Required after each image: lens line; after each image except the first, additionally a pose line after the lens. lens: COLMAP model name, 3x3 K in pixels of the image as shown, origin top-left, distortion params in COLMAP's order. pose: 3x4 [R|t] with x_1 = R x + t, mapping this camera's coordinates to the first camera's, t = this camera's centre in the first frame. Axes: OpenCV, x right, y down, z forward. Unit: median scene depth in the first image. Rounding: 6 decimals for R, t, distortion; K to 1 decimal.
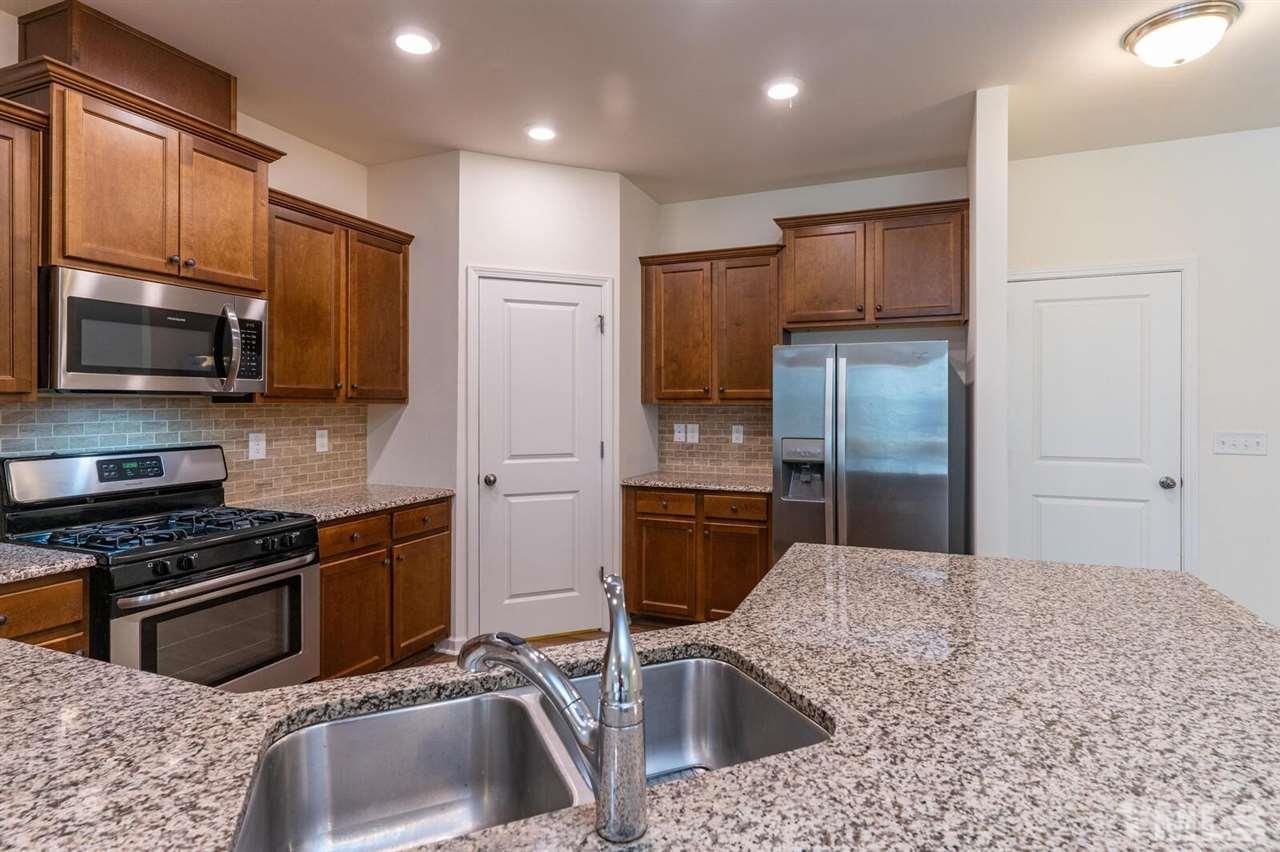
lens RADIAL K [[652.6, 0, 658.2], [0, 652.6, 407.6], [0, 0, 1]] dist [0.002118, 0.000194]
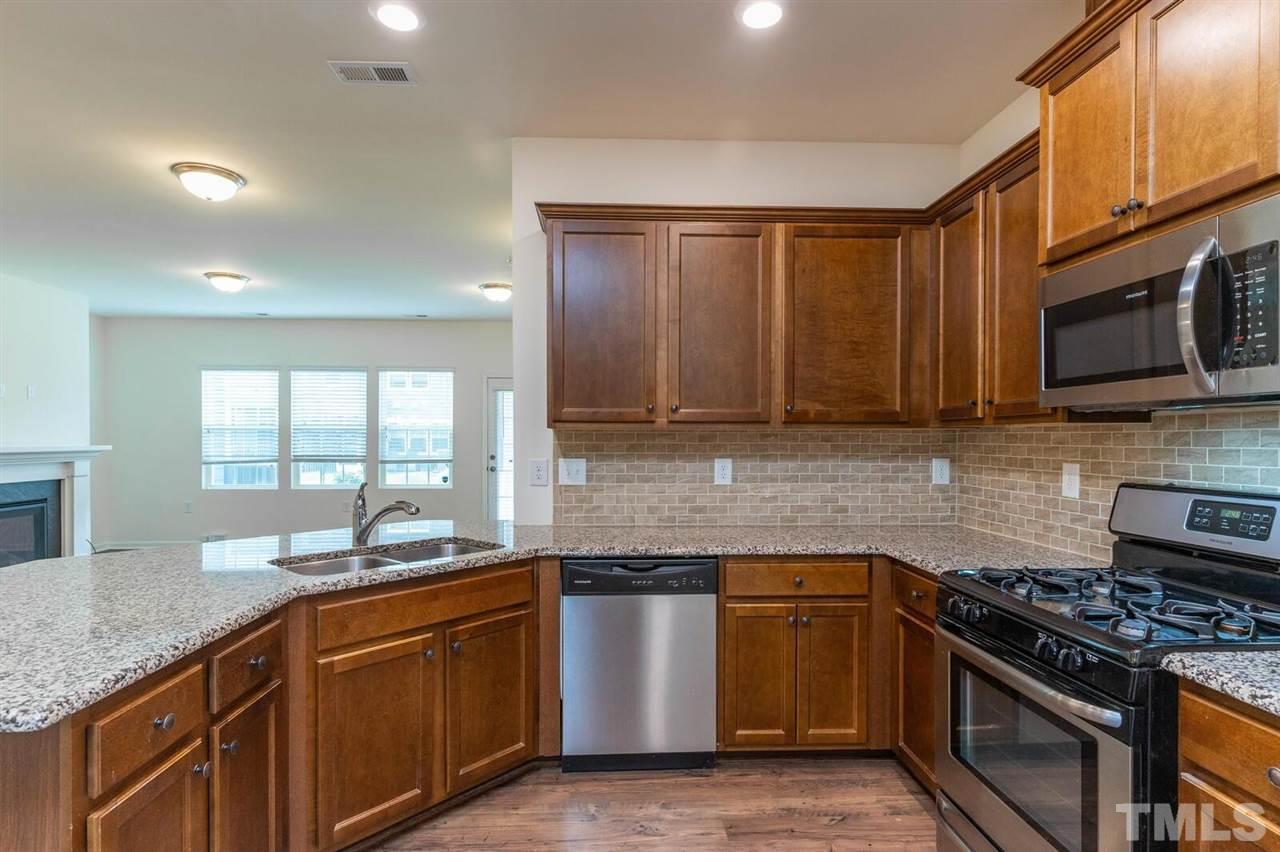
lens RADIAL K [[652.6, 0, 638.4], [0, 652.6, 446.2], [0, 0, 1]] dist [0.002118, 0.000194]
pose [[-0.907974, 0.005717, -0.418987, 0.008101], [-0.001702, 0.999848, 0.017331, 0.007342], [0.419023, 0.016449, -0.907827, 1.057103]]
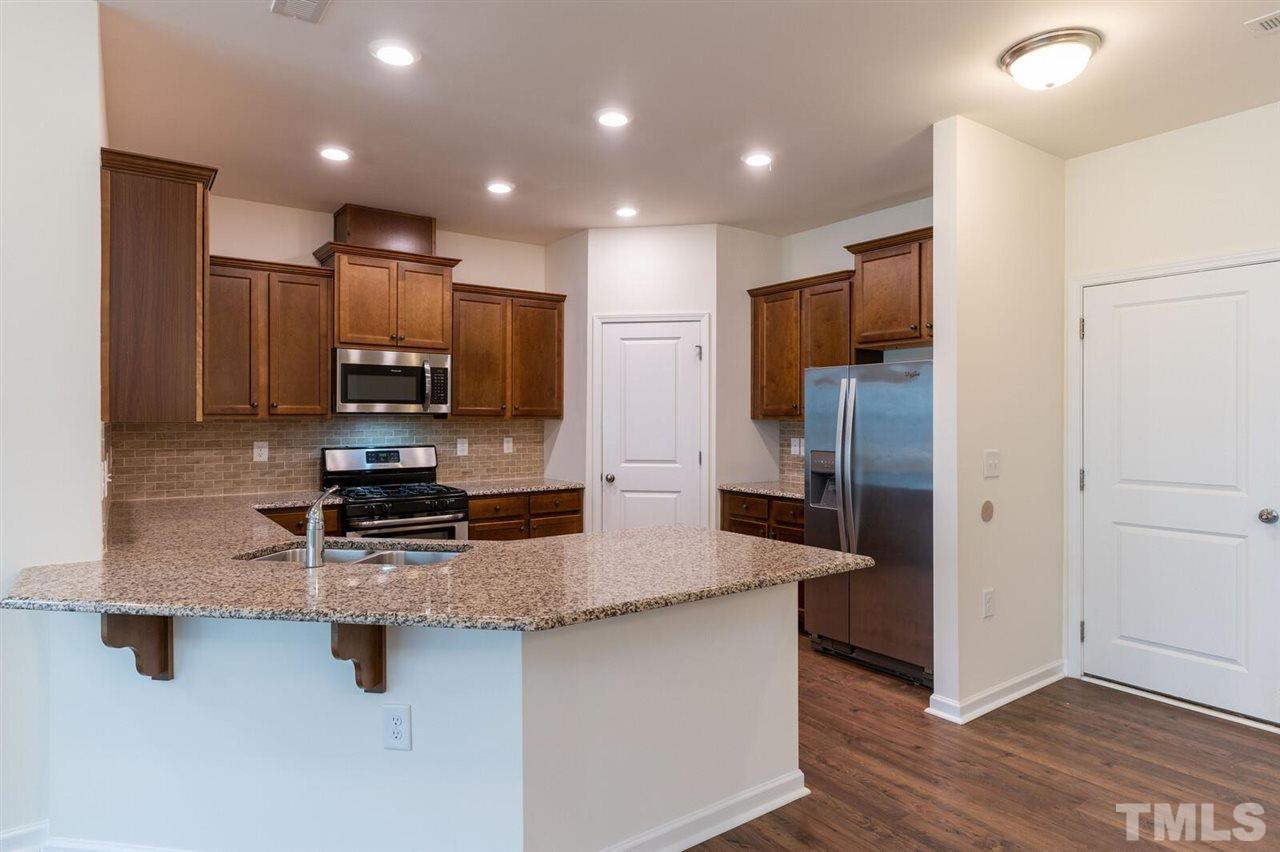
lens RADIAL K [[724.1, 0, 647.7], [0, 724.1, 423.1], [0, 0, 1]] dist [-0.001230, -0.000118]
pose [[0.850827, 0.003935, -0.525431, 0.631339], [-0.003191, 0.999992, 0.002322, -0.002647], [0.525436, -0.000299, 0.850833, -0.211446]]
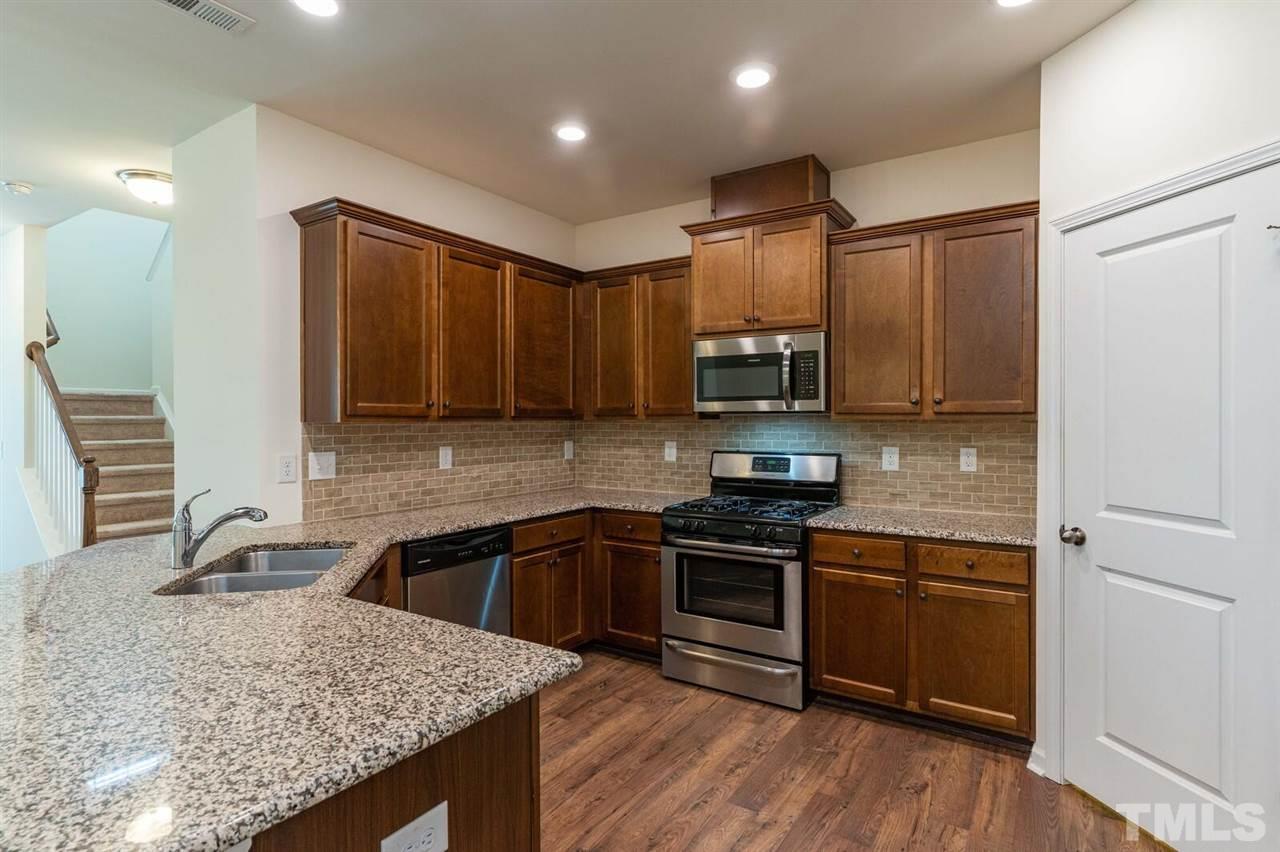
lens RADIAL K [[652.6, 0, 635.4], [0, 652.6, 420.3], [0, 0, 1]] dist [0.002118, 0.000194]
pose [[-0.198306, 0.004709, -0.980129, 0.526365], [-0.002076, 0.999984, 0.005224, -0.009632], [0.980138, 0.003070, -0.198293, 0.777774]]
